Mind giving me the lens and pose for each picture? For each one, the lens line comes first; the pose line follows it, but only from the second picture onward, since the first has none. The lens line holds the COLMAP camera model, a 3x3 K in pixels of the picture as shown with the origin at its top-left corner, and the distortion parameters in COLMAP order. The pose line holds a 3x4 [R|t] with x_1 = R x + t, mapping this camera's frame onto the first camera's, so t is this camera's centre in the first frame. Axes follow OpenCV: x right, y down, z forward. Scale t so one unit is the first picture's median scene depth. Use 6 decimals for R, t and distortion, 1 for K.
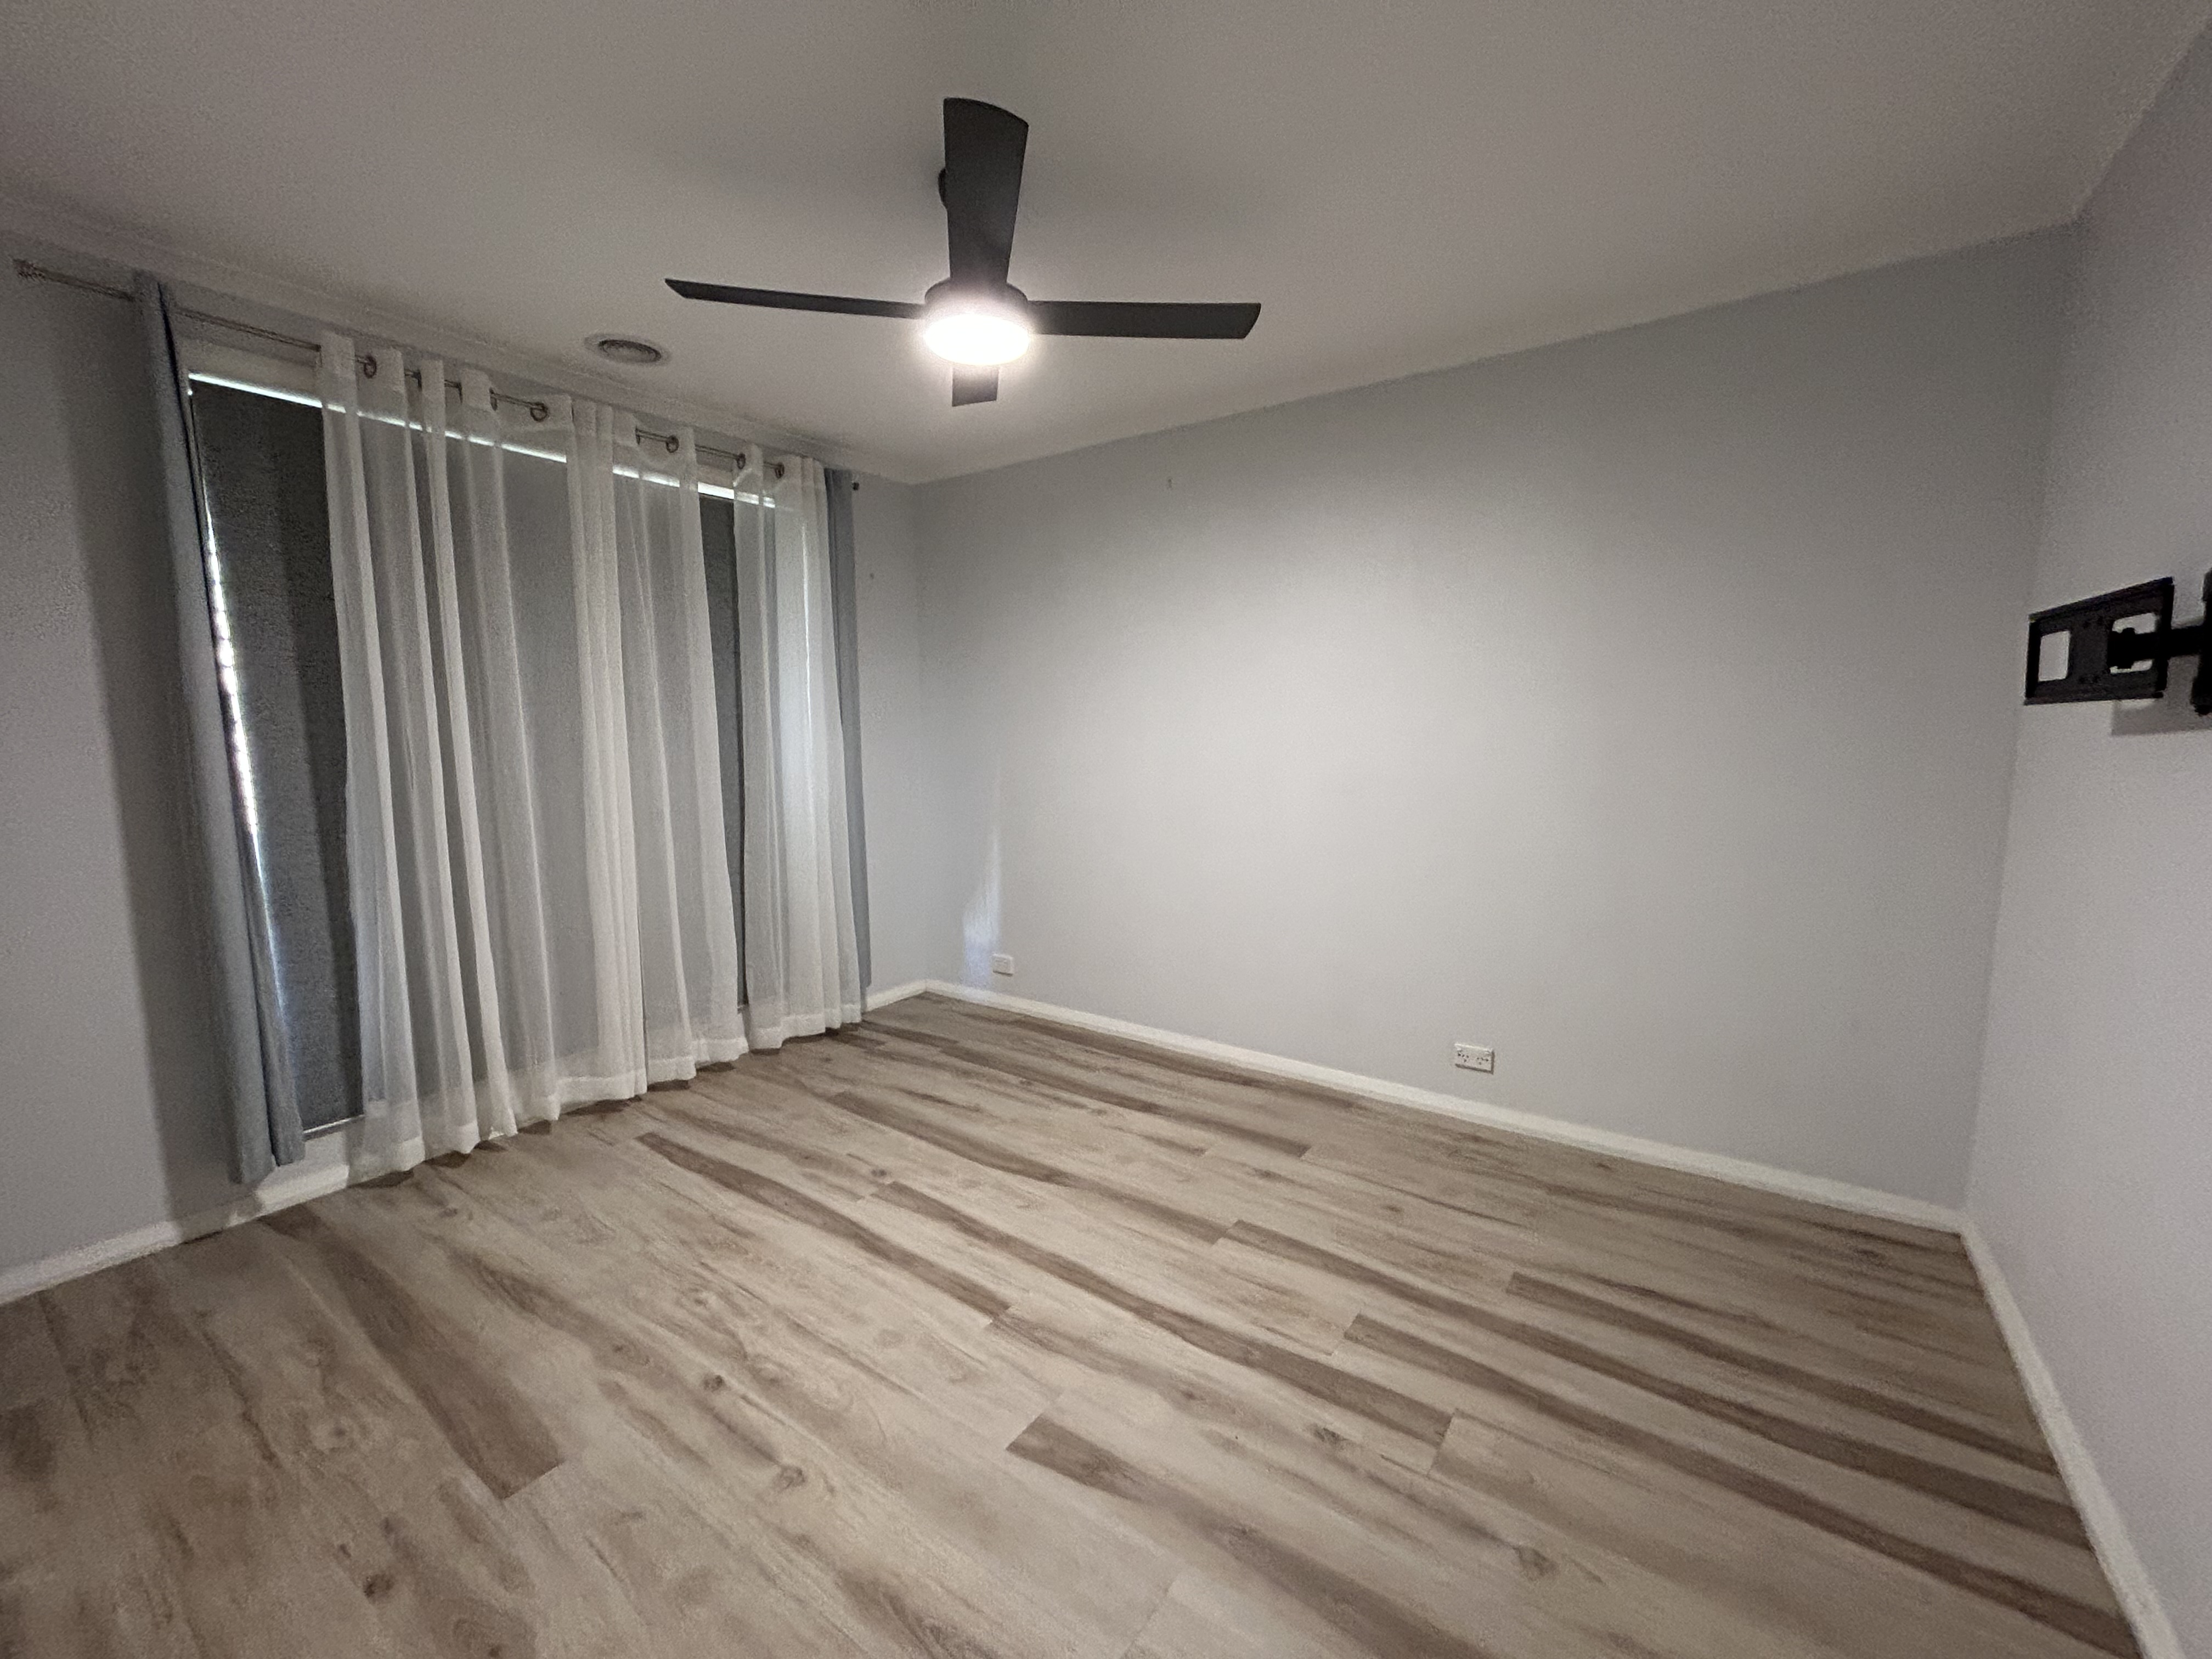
lens RADIAL K [[891.5, 0, 1109.5], [0, 891.5, 825.9], [0, 0, 1]] dist [0.001834, 0.000301]
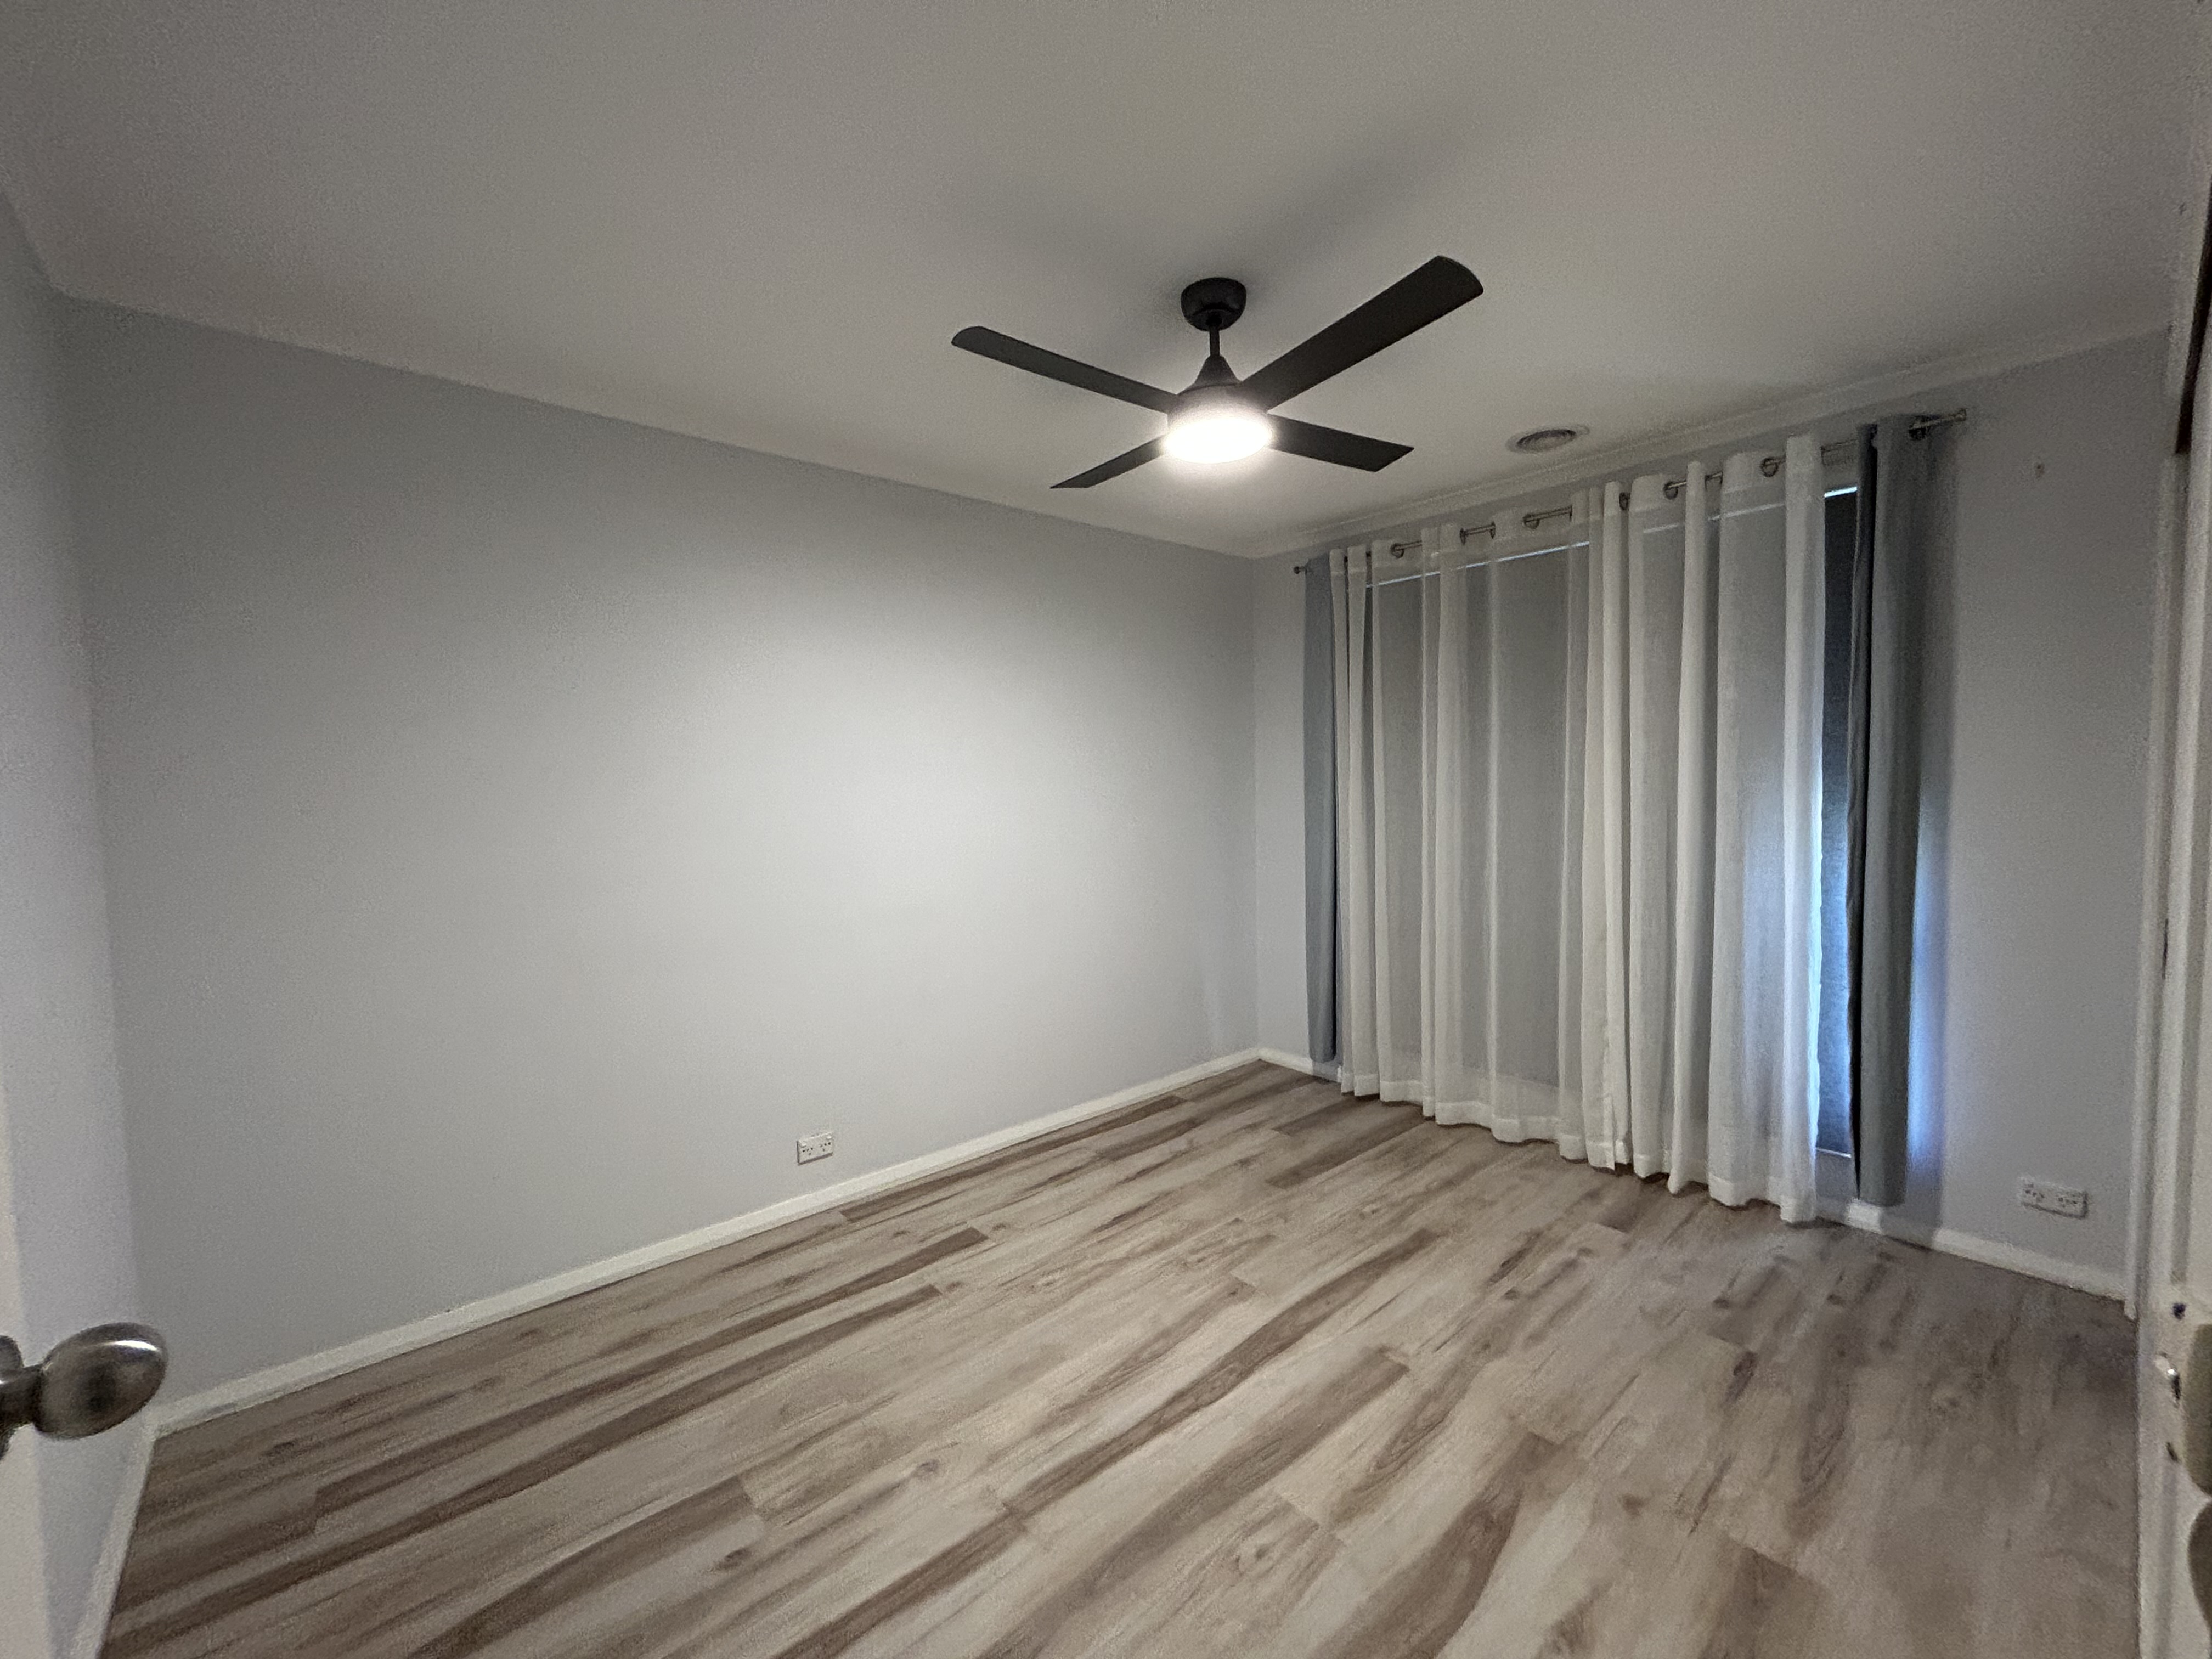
lens RADIAL K [[915.7, 0, 1158.3], [0, 915.7, 834.2], [0, 0, 1]] dist [0.000861, 0.000149]
pose [[-0.193255, 0.061550, -0.979216, 0.709648], [-0.101902, 0.991374, 0.082425, -0.124682], [0.975842, 0.115713, -0.185316, 0.870038]]
